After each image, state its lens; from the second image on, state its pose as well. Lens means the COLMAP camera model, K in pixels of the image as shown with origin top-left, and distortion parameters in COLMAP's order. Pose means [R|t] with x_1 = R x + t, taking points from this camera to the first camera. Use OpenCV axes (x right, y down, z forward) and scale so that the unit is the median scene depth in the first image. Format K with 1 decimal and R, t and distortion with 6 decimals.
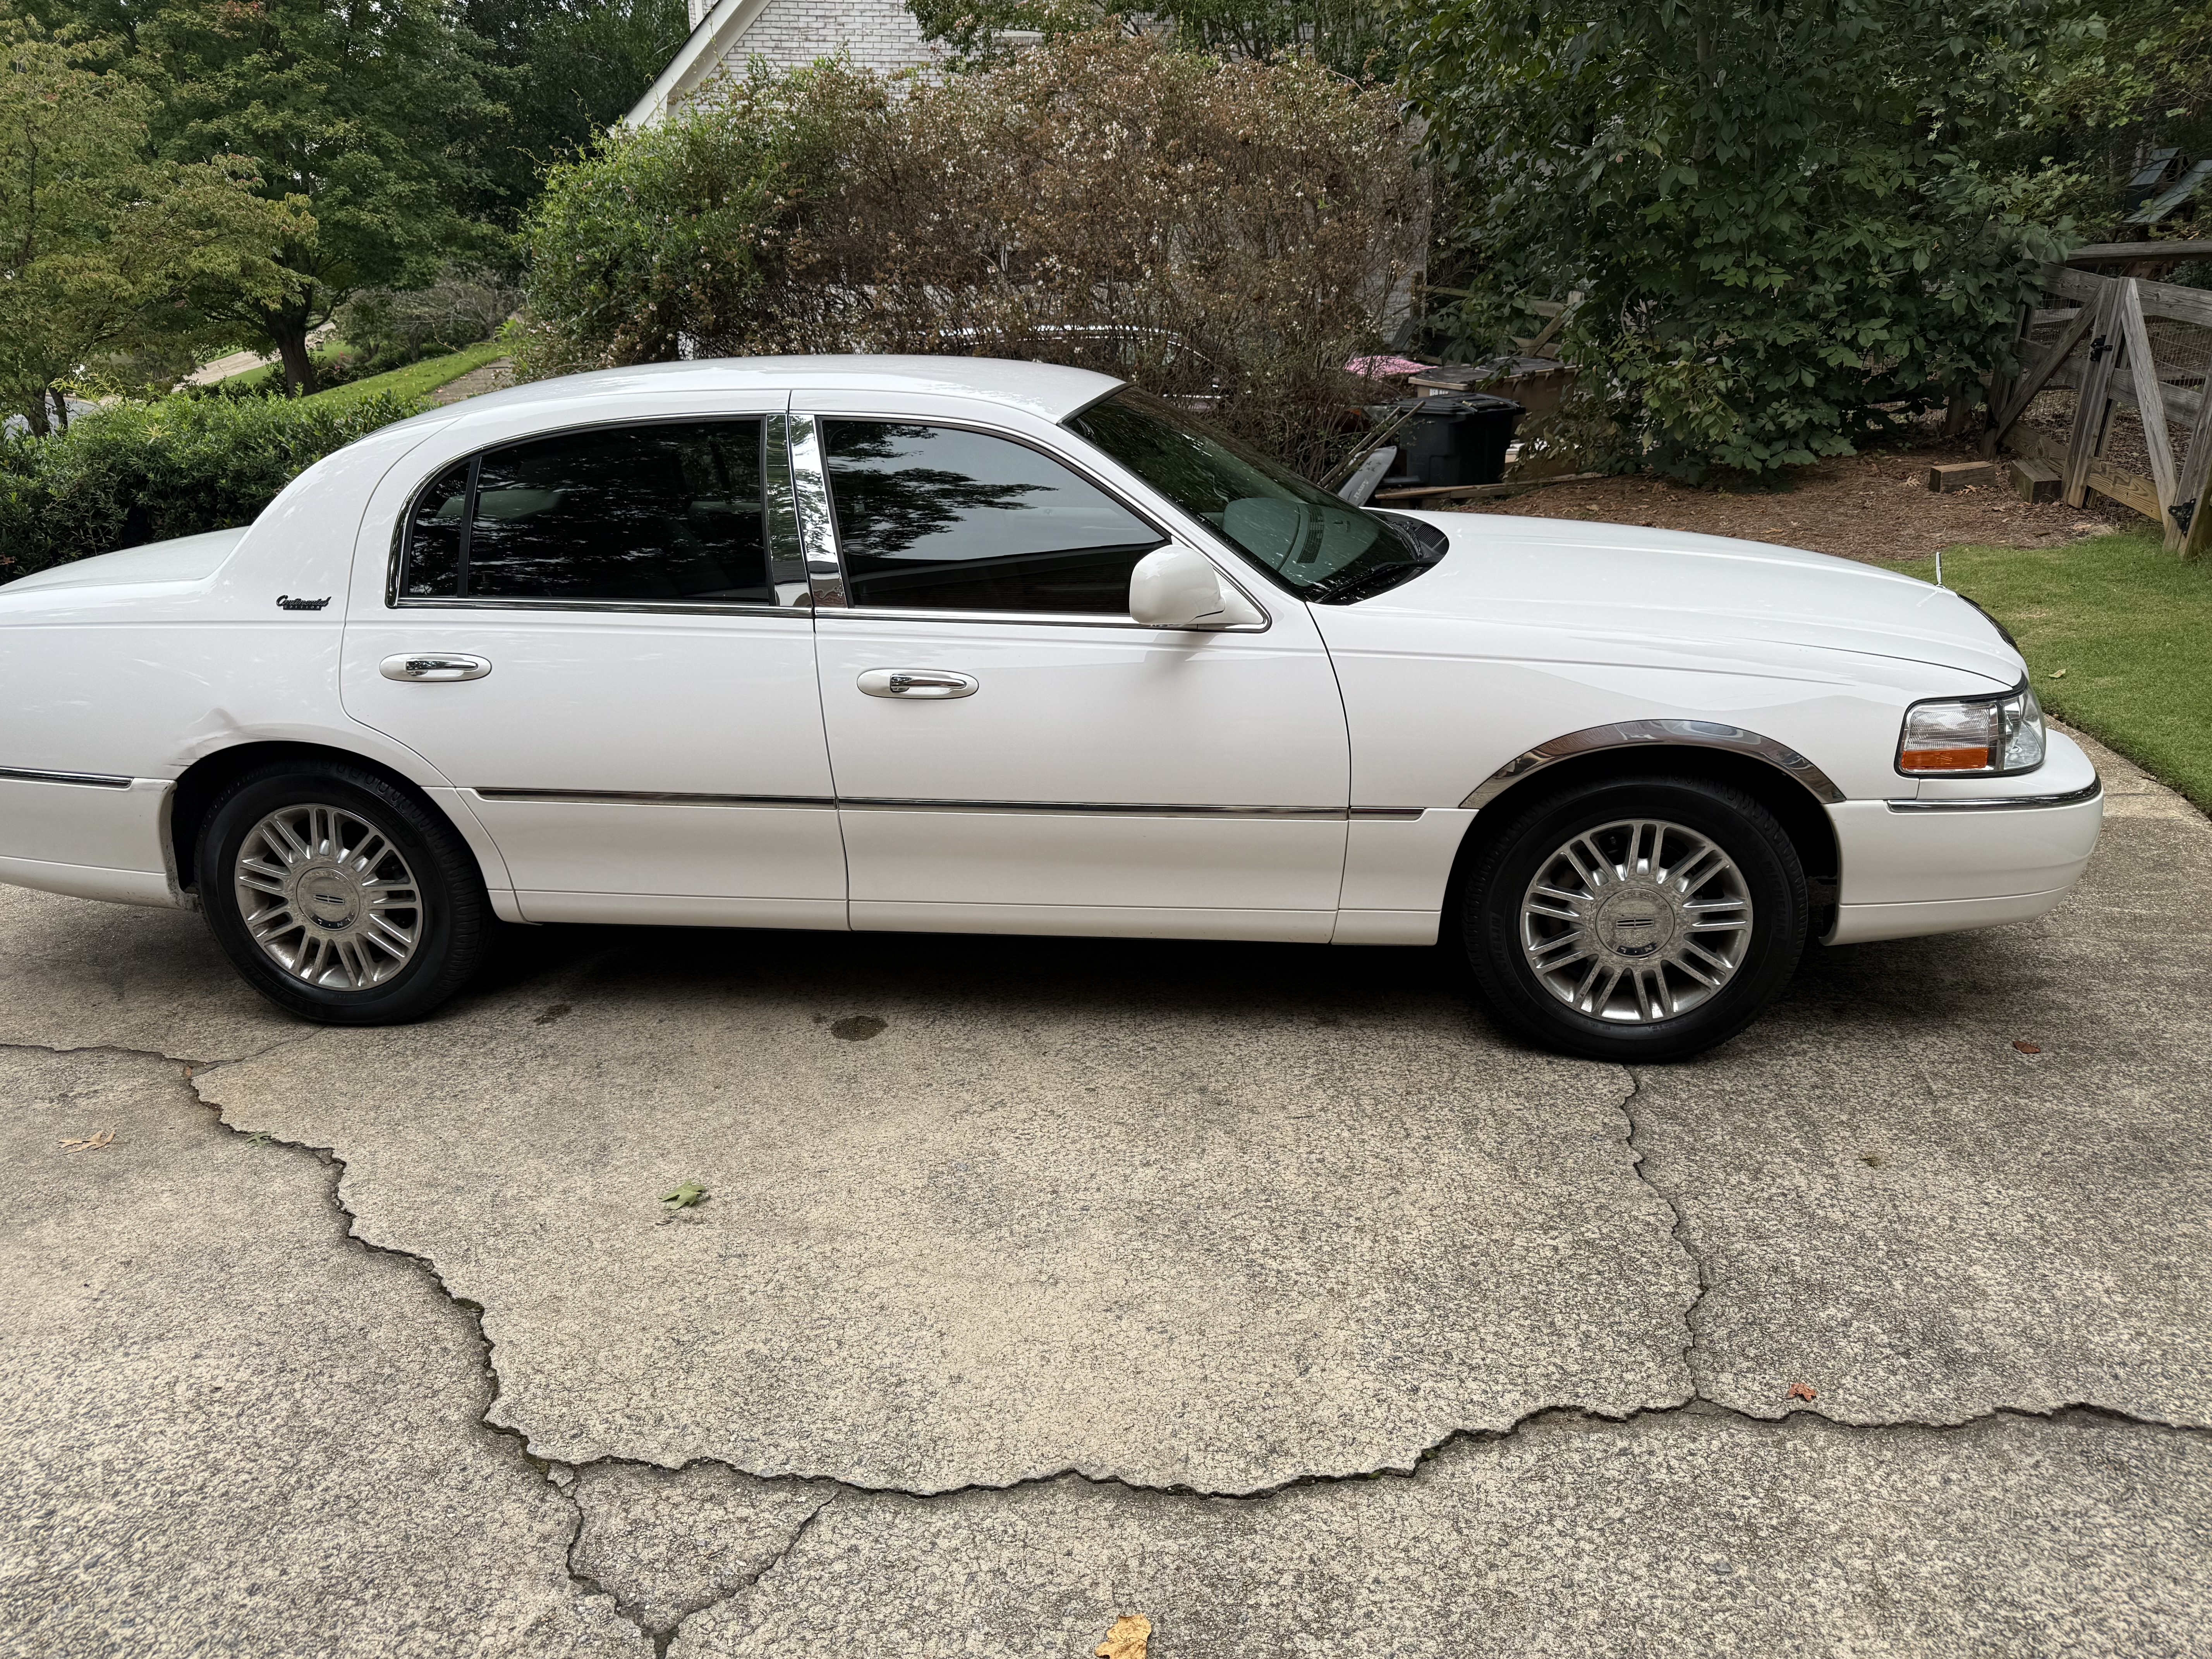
lens RADIAL K [[1641.9, 0, 1090.2], [0, 1641.9, 834.7], [0, 0, 1]] dist [0.015458, -0.019312]
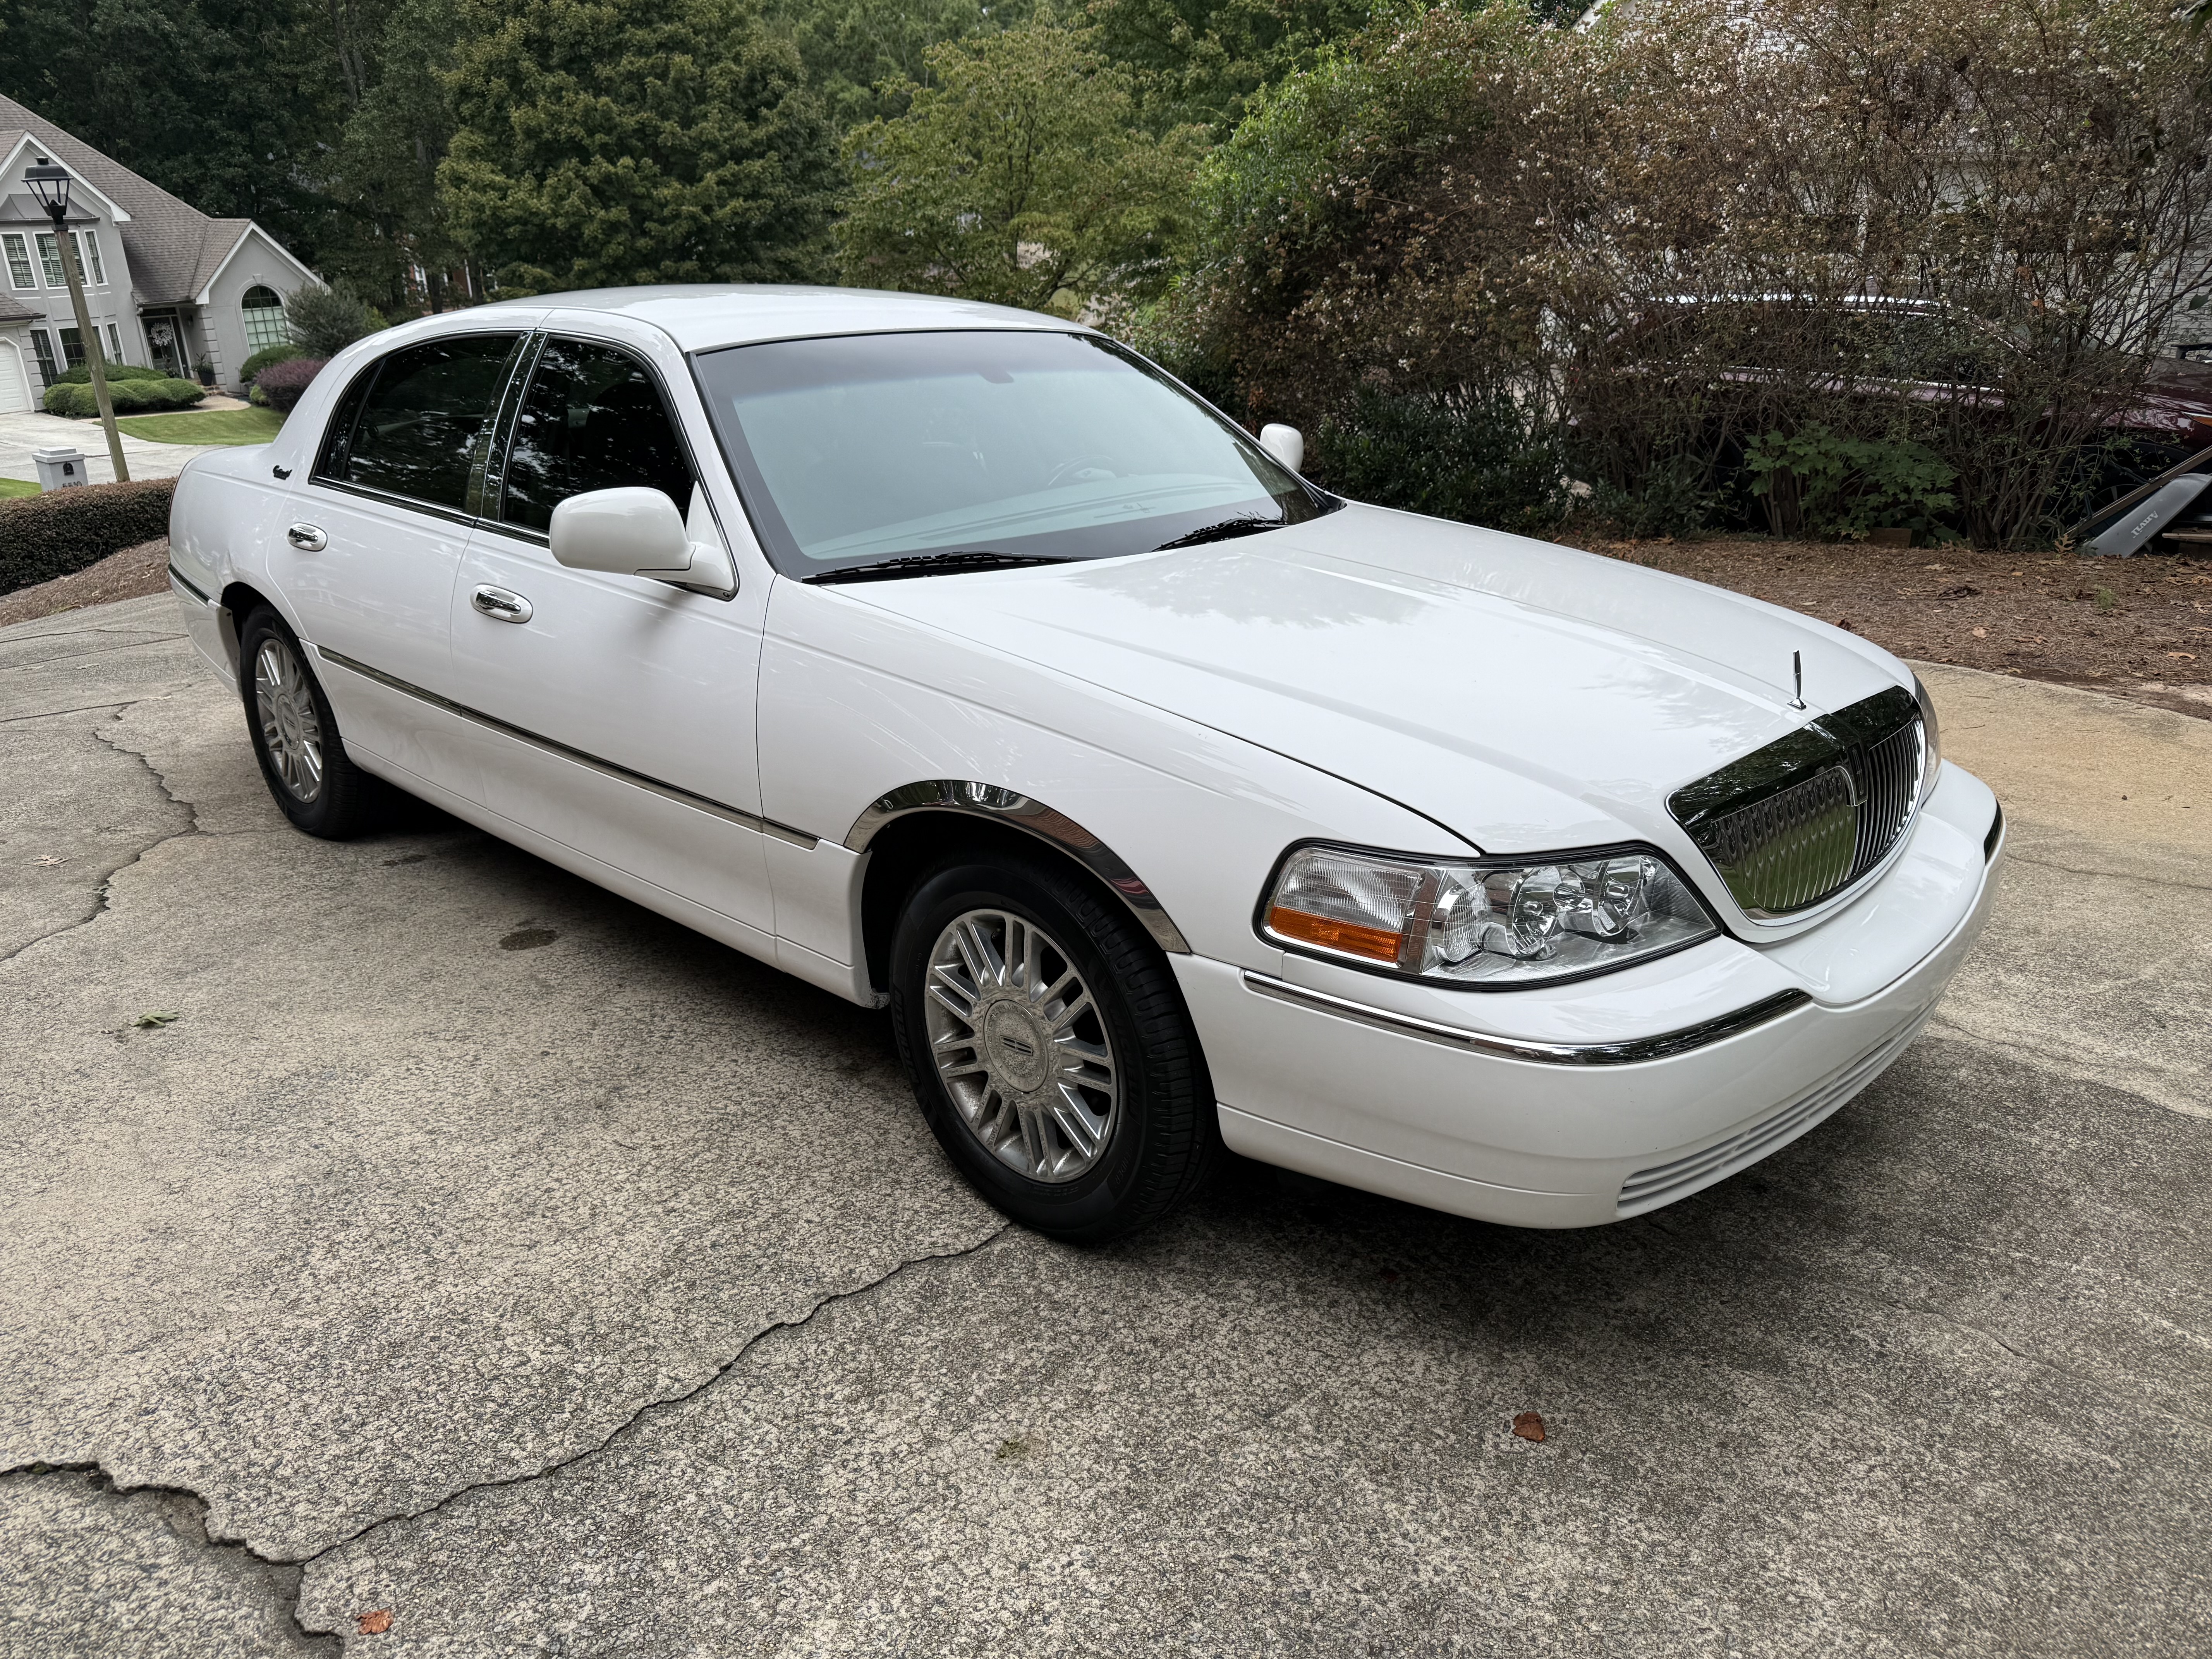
lens RADIAL K [[1641.9, 0, 1102.1], [0, 1641.9, 823.9], [0, 0, 1]] dist [0.015458, -0.019312]
pose [[0.795290, 0.212210, -0.567874, 1.026316], [-0.205947, 0.975596, 0.076151, -0.151345], [0.570175, 0.056390, 0.819586, 0.518400]]
